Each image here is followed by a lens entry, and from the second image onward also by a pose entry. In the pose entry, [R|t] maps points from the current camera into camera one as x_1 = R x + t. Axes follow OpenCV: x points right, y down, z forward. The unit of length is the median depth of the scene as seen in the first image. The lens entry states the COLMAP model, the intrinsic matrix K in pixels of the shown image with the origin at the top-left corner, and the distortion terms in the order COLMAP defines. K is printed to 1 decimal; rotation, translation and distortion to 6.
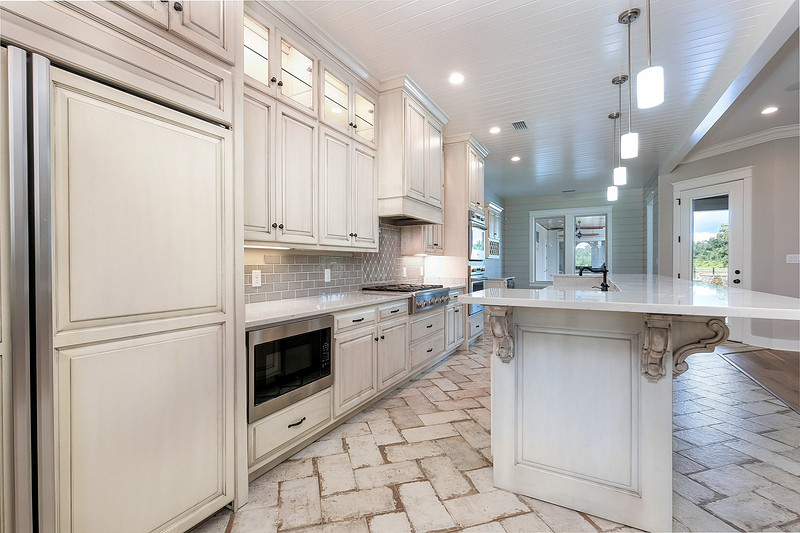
lens RADIAL K [[355.2, 0, 399.2], [0, 355.2, 265.5], [0, 0, 1]] dist [0.016405, -0.000413]
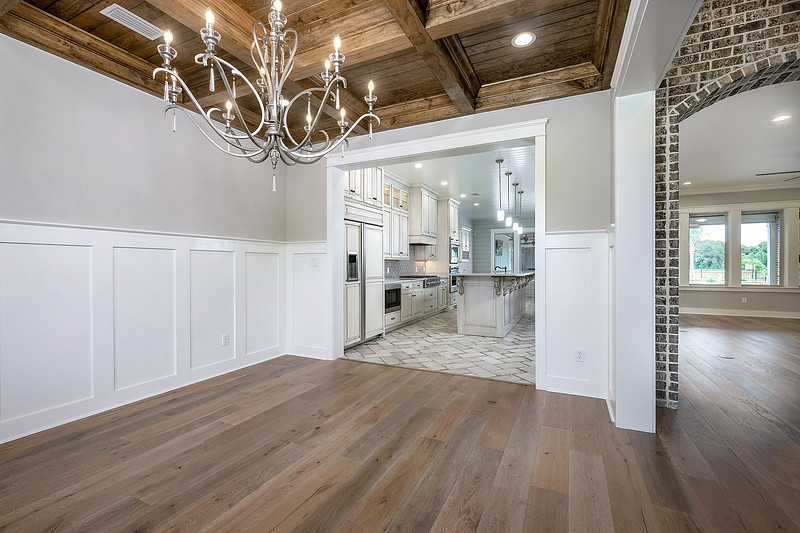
lens RADIAL K [[355.2, 0, 398.9], [0, 355.2, 262.6], [0, 0, 1]] dist [0.016405, -0.000413]
pose [[0.998608, 0.005106, 0.052490, -0.236424], [-0.004675, 0.999954, -0.008326, -0.001715], [-0.052530, 0.008069, 0.998587, -1.190304]]
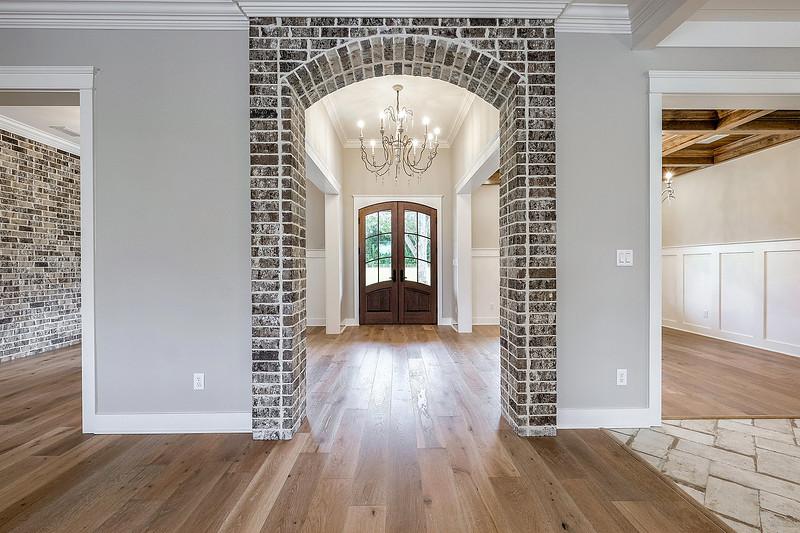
lens RADIAL K [[355.2, 0, 397.9], [0, 355.2, 265.5], [0, 0, 1]] dist [0.016405, -0.000413]
pose [[-0.874077, 0.003479, -0.485774, 1.236848], [0.001947, 0.999991, 0.003658, 0.000141], [0.485783, 0.002251, -0.874077, 0.409430]]
